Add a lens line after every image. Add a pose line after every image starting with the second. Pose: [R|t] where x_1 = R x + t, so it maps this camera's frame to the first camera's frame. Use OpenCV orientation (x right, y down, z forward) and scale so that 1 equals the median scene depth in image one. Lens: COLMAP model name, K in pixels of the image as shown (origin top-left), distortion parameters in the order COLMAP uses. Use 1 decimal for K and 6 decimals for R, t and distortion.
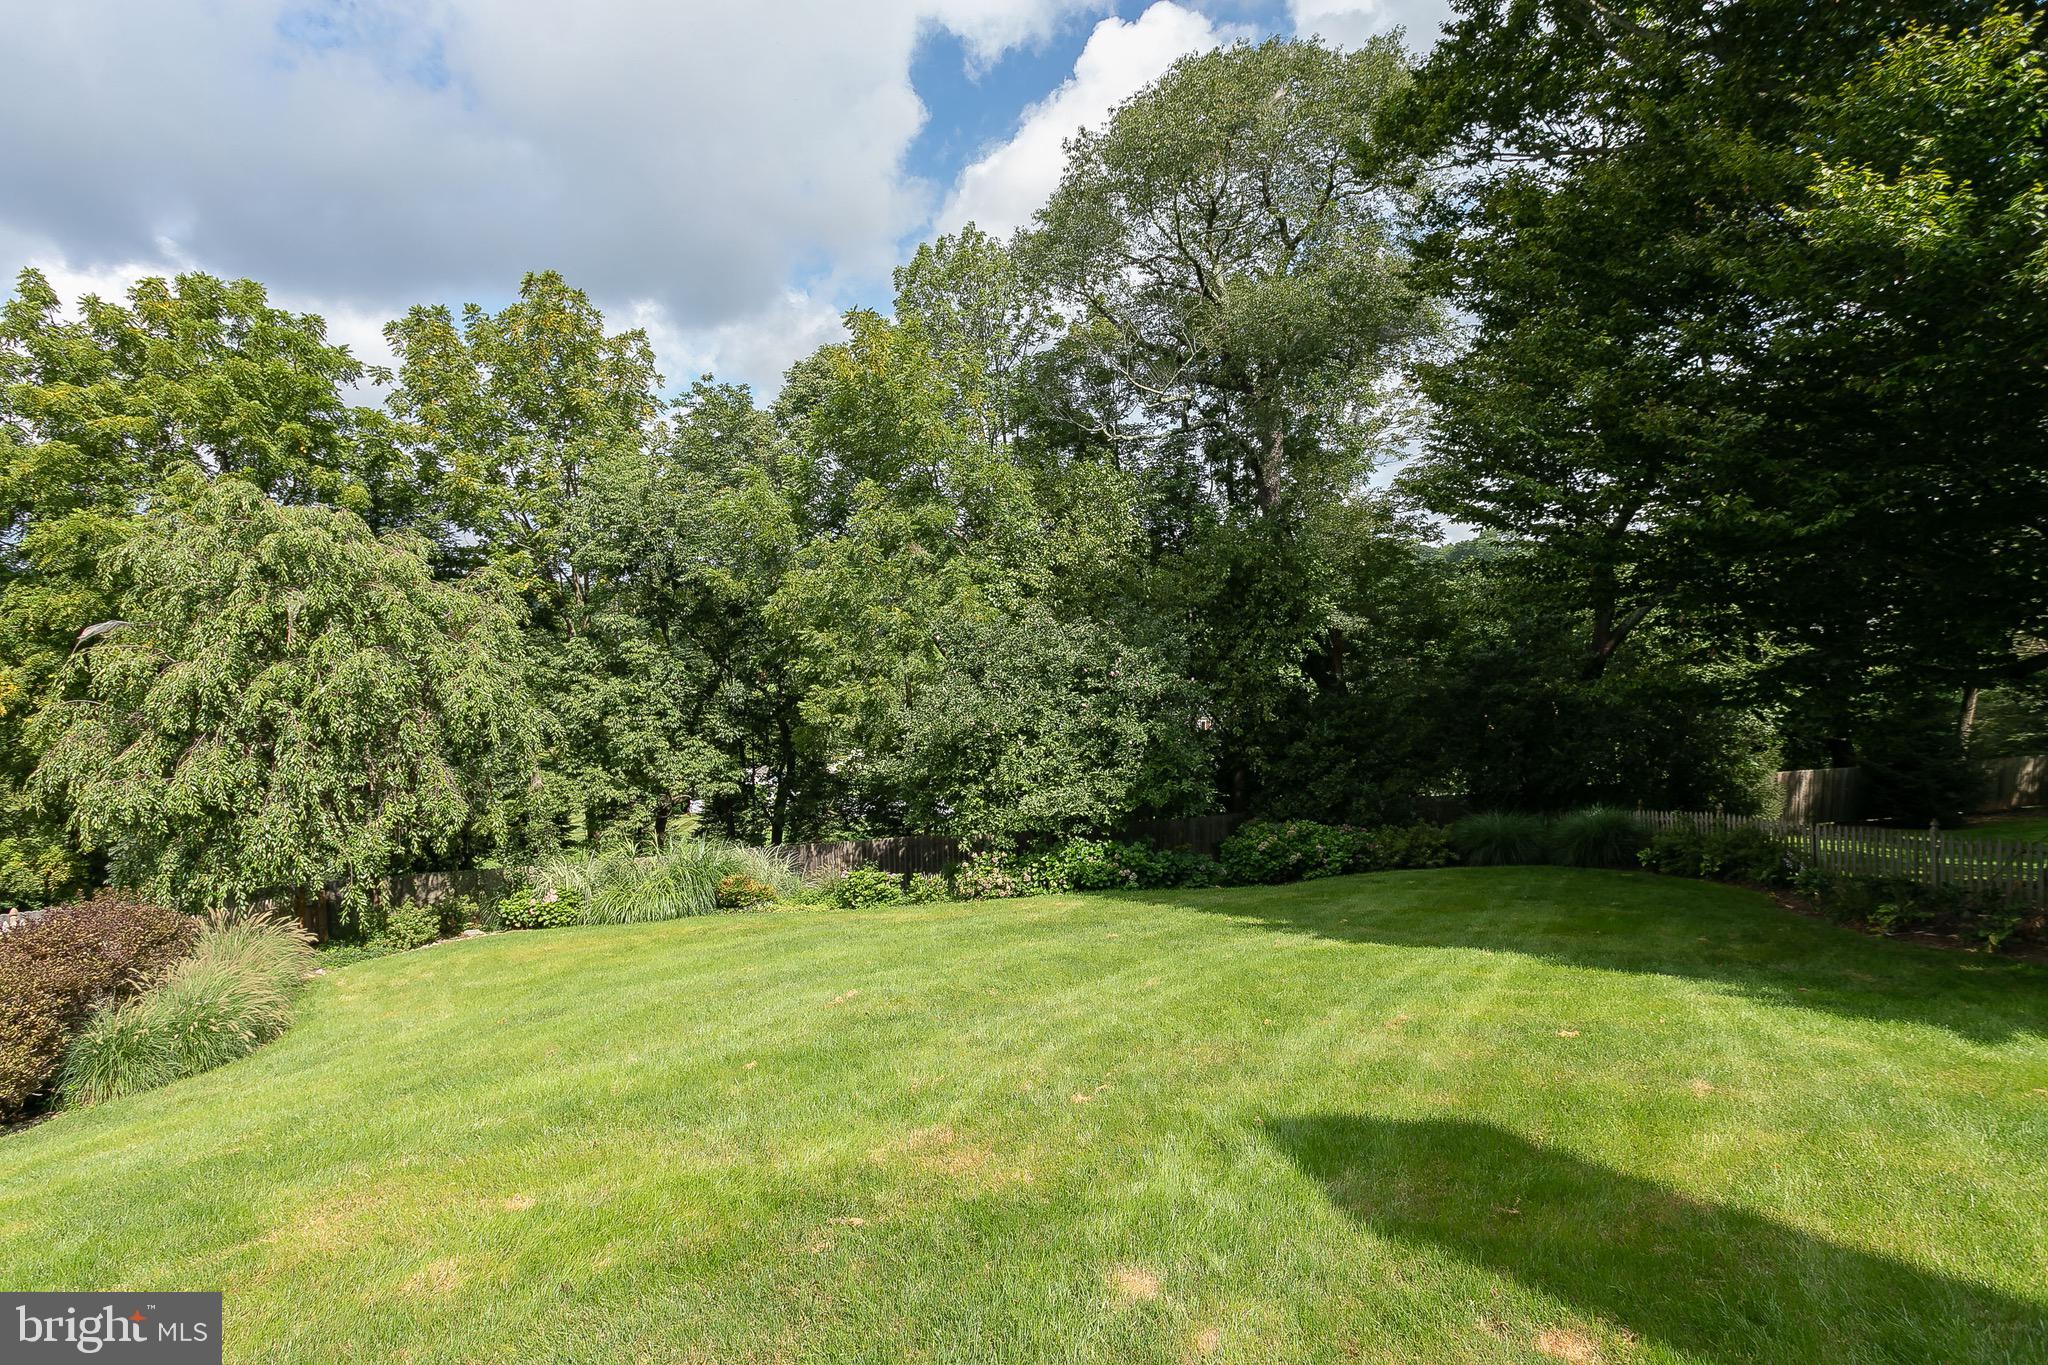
lens RADIAL K [[1005.2, 0, 1018.1], [0, 1005.2, 687.9], [0, 0, 1]] dist [-0.000447, 0.000092]
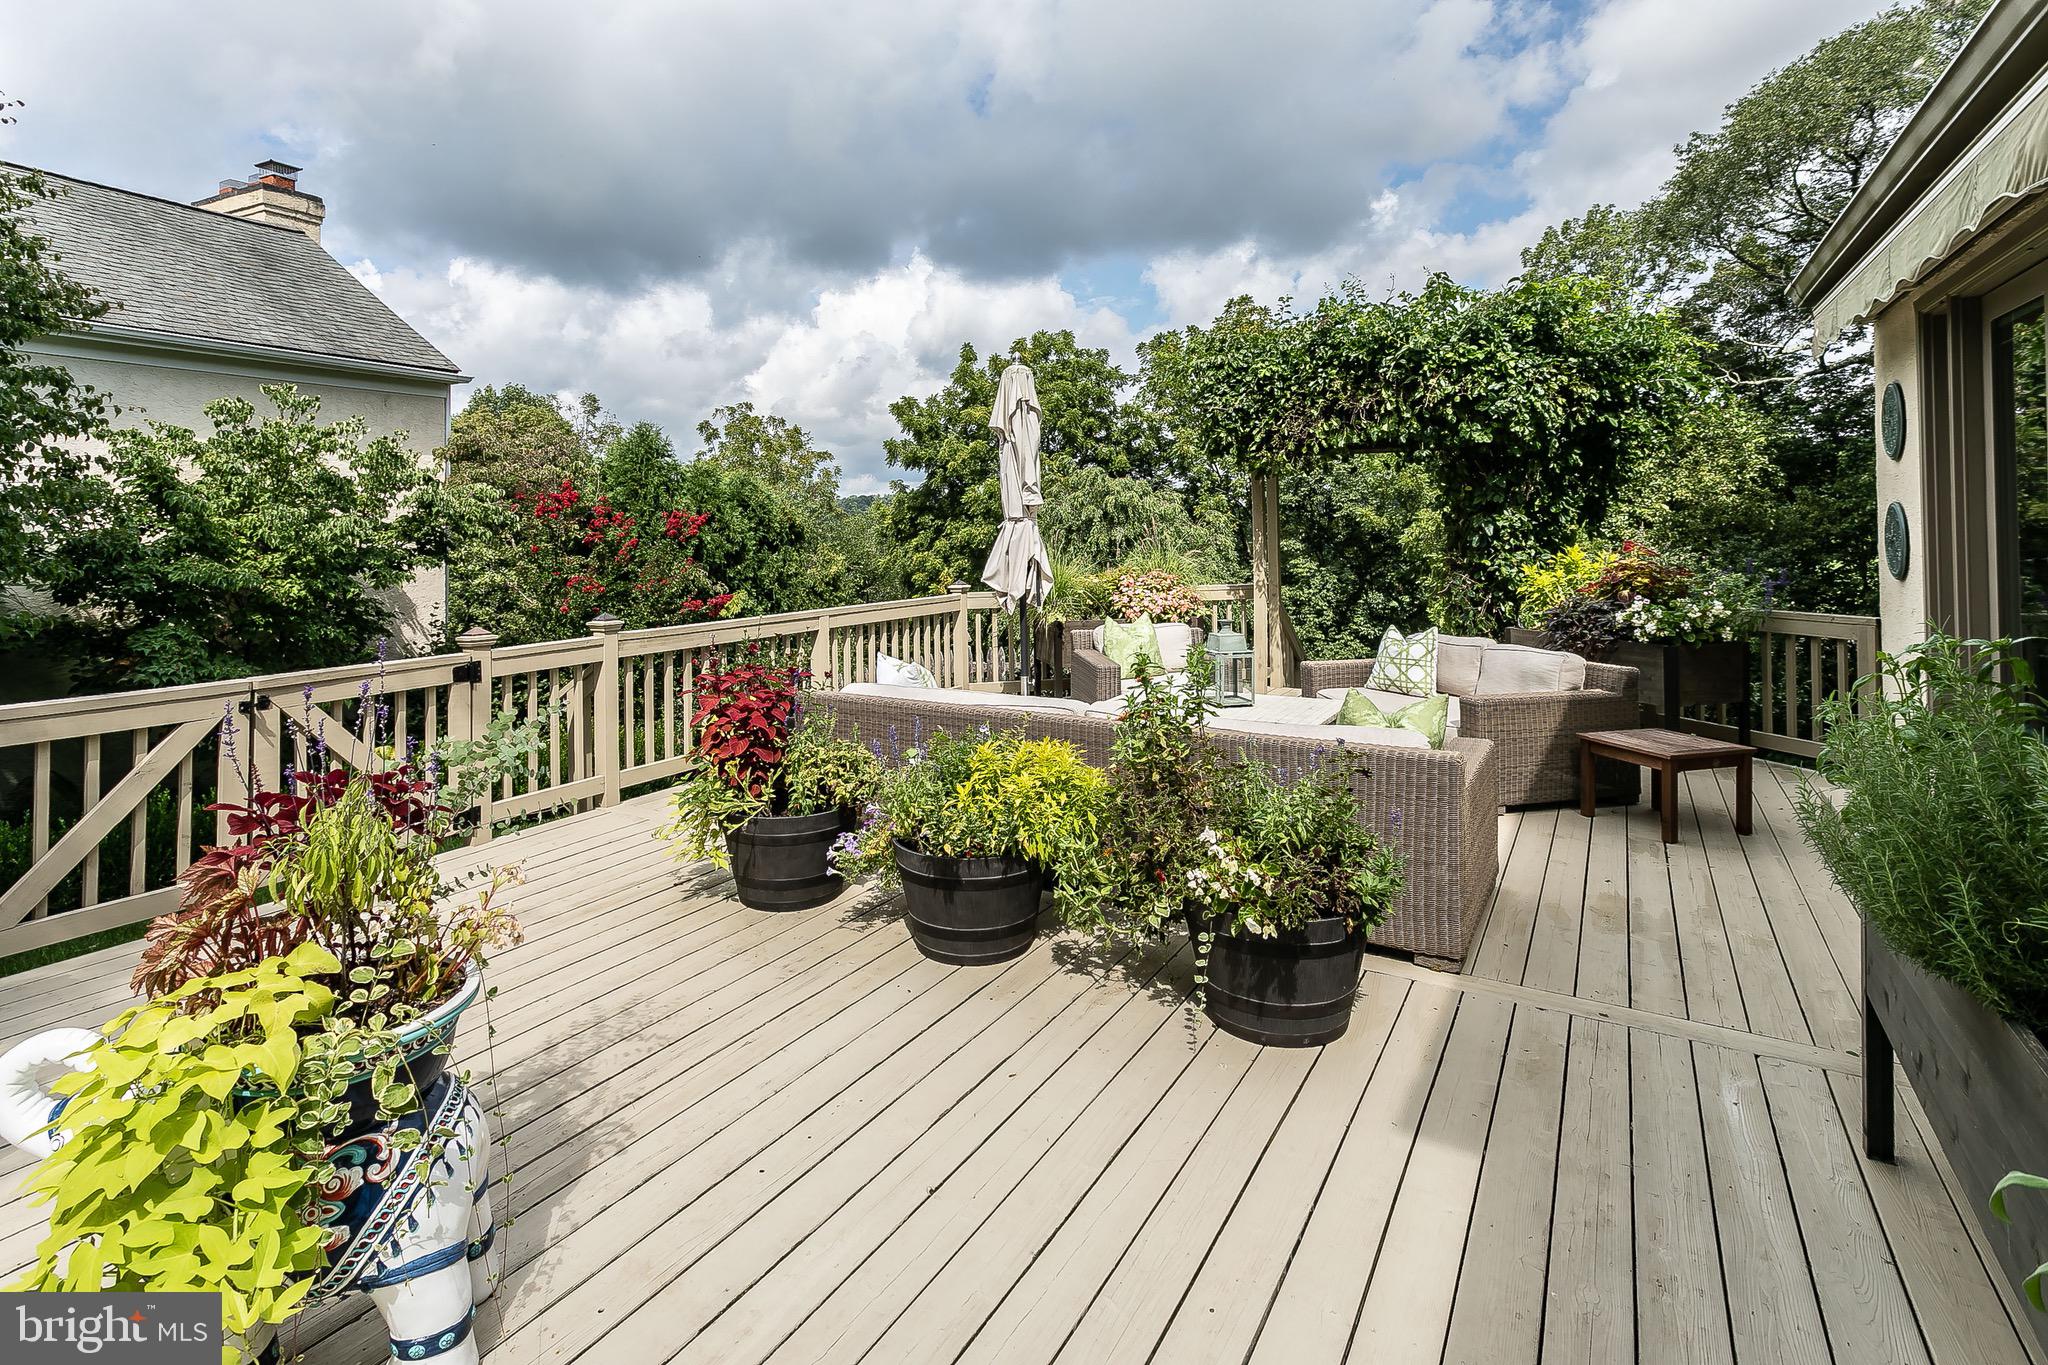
lens RADIAL K [[1005.2, 0, 967.6], [0, 1005.2, 521.0], [0, 0, 1]] dist [-0.000447, 0.000092]
pose [[0.794332, -0.002420, -0.607479, 0.088727], [-0.050322, 0.996293, -0.069769, 0.018996], [0.605396, 0.085990, 0.791266, -0.356087]]
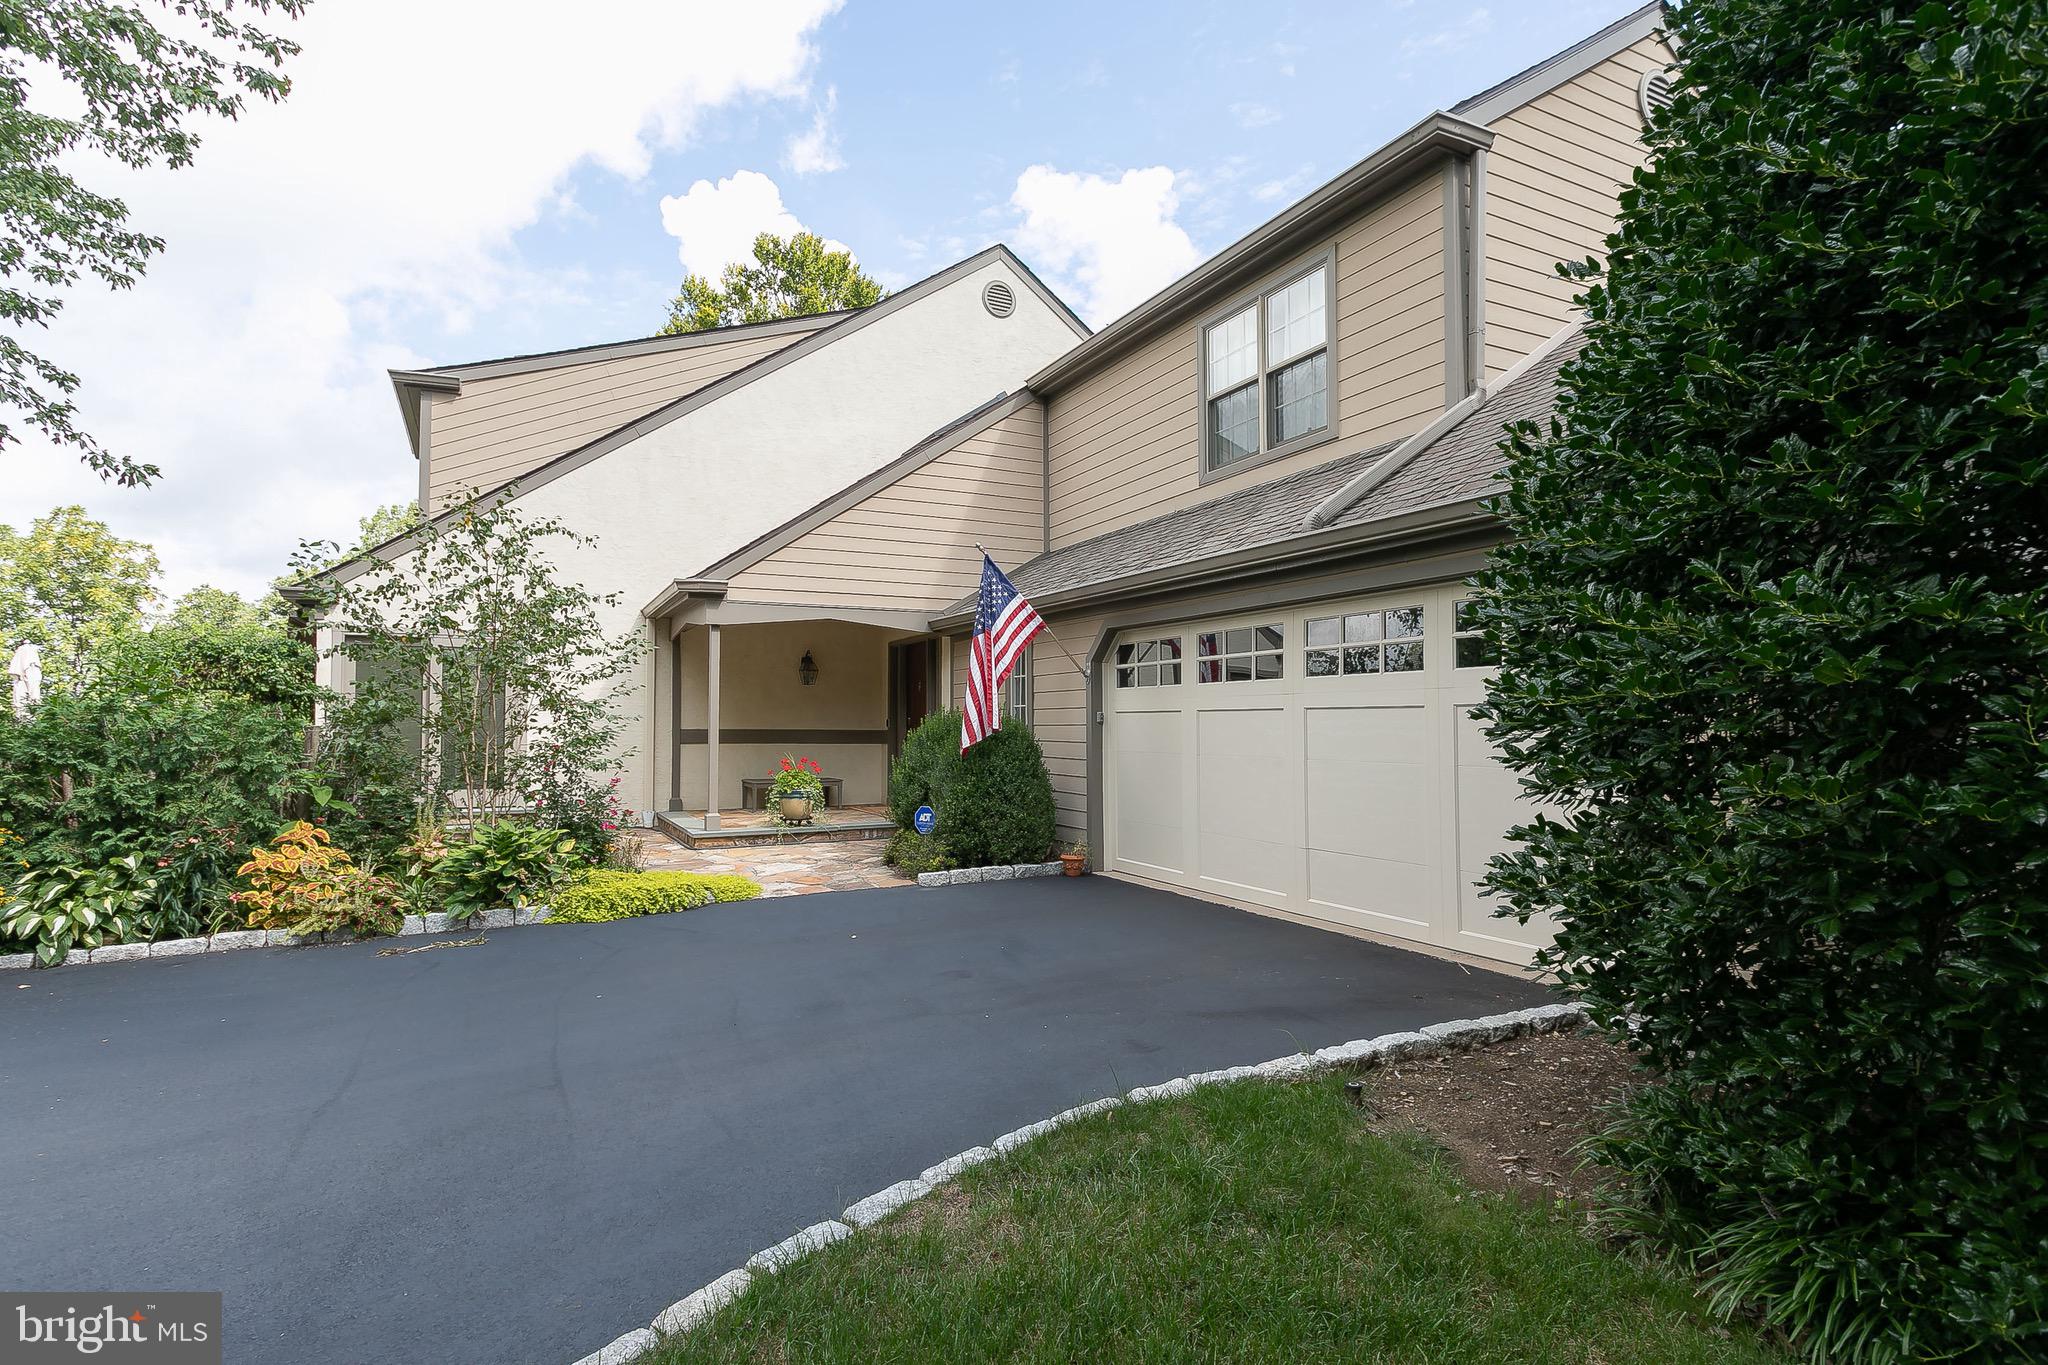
lens RADIAL K [[1005.2, 0, 1045.1], [0, 1005.2, 716.1], [0, 0, 1]] dist [-0.000447, 0.000092]
pose [[0.913256, 0.013050, 0.407176, 0.245531], [0.029165, 0.994828, -0.097296, 0.074927], [-0.406340, 0.100732, 0.908152, -0.919107]]
